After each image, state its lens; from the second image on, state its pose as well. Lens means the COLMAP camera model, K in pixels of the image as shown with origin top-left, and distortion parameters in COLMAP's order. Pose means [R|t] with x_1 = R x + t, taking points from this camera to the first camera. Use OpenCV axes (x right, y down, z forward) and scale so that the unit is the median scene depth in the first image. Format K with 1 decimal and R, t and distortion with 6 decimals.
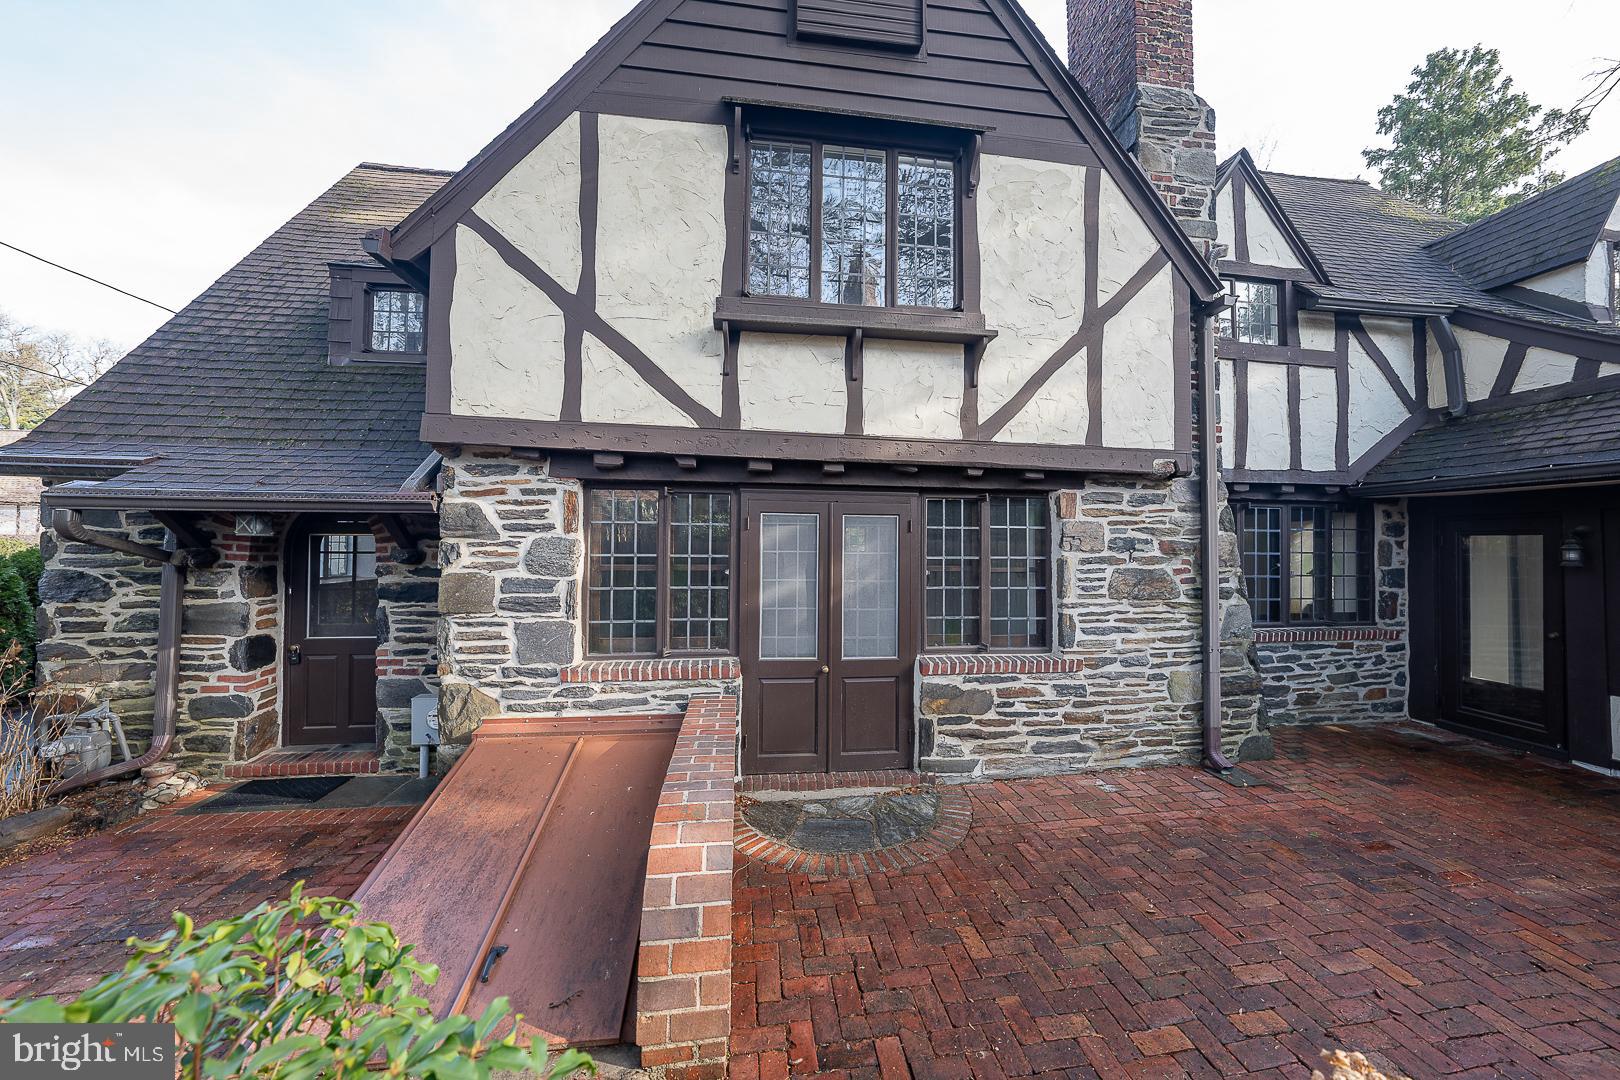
lens RADIAL K [[556.9, 0, 803.9], [0, 556.9, 535.6], [0, 0, 1]] dist [-0.025789, 0.005432]
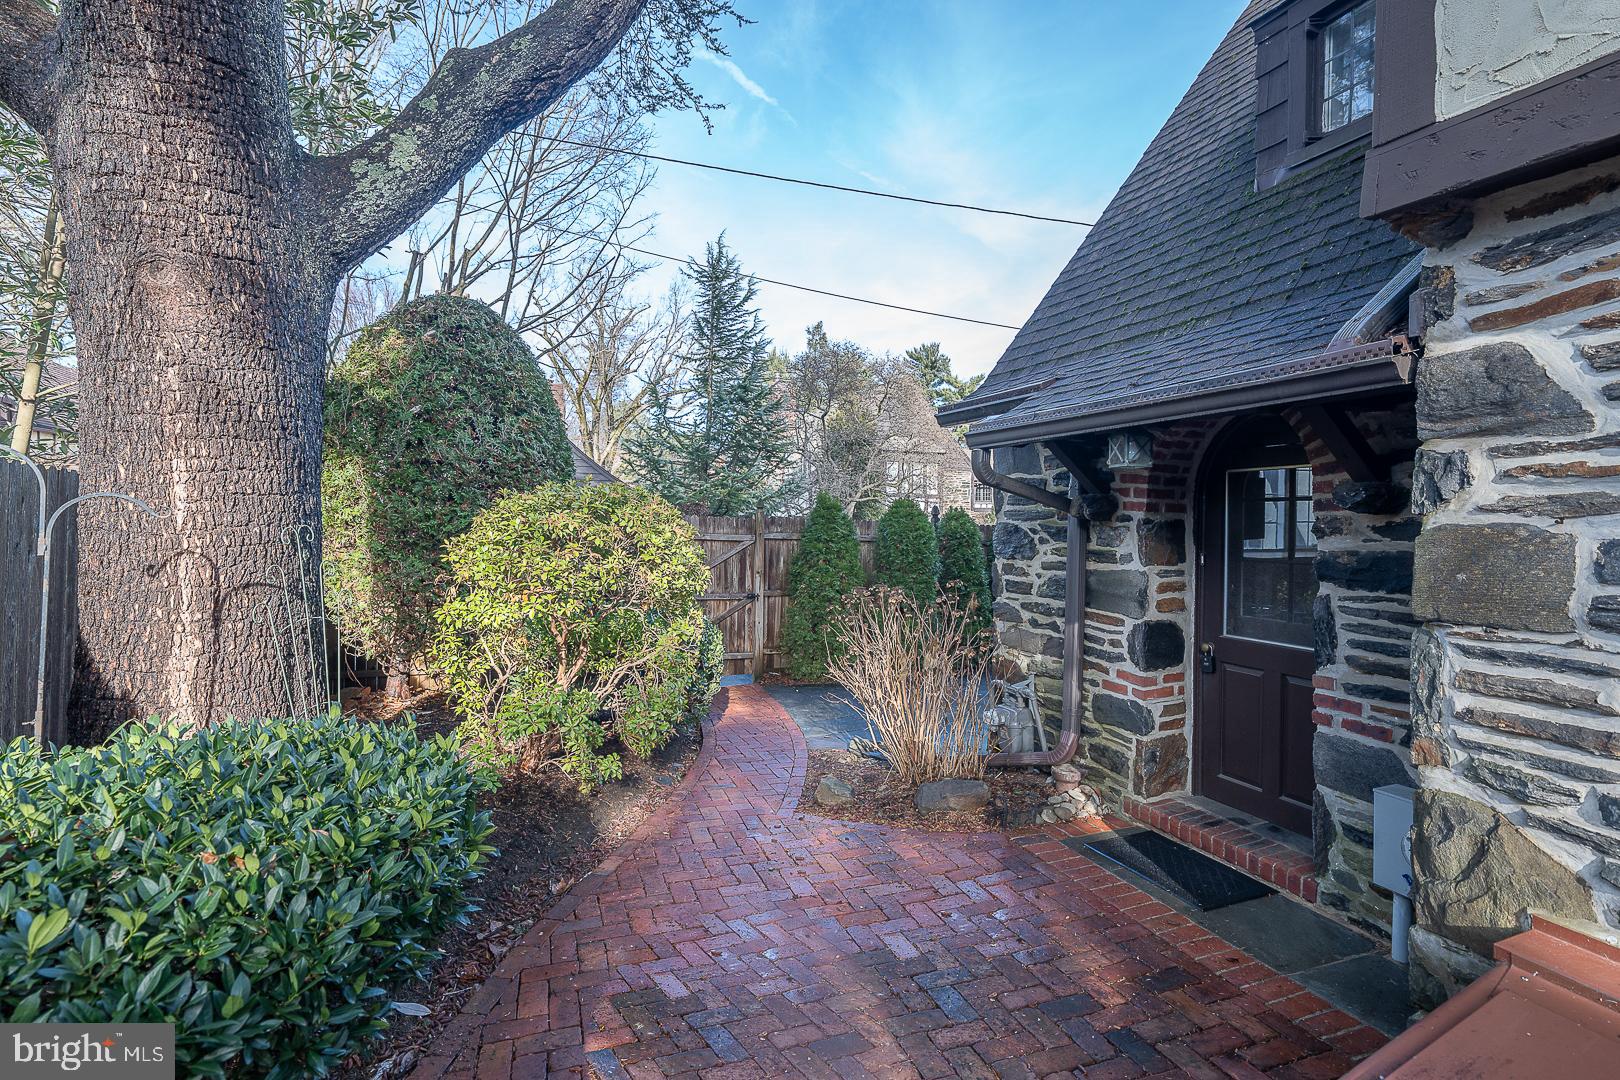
lens RADIAL K [[773.3, 0, 813.9], [0, 773.3, 532.2], [0, 0, 1]] dist [0.000430, 0.002038]
pose [[0.238785, 0.011972, -0.970999, -0.166501], [0.015803, 0.999744, 0.016212, 0.049533], [0.970944, -0.019216, 0.238535, 0.353026]]
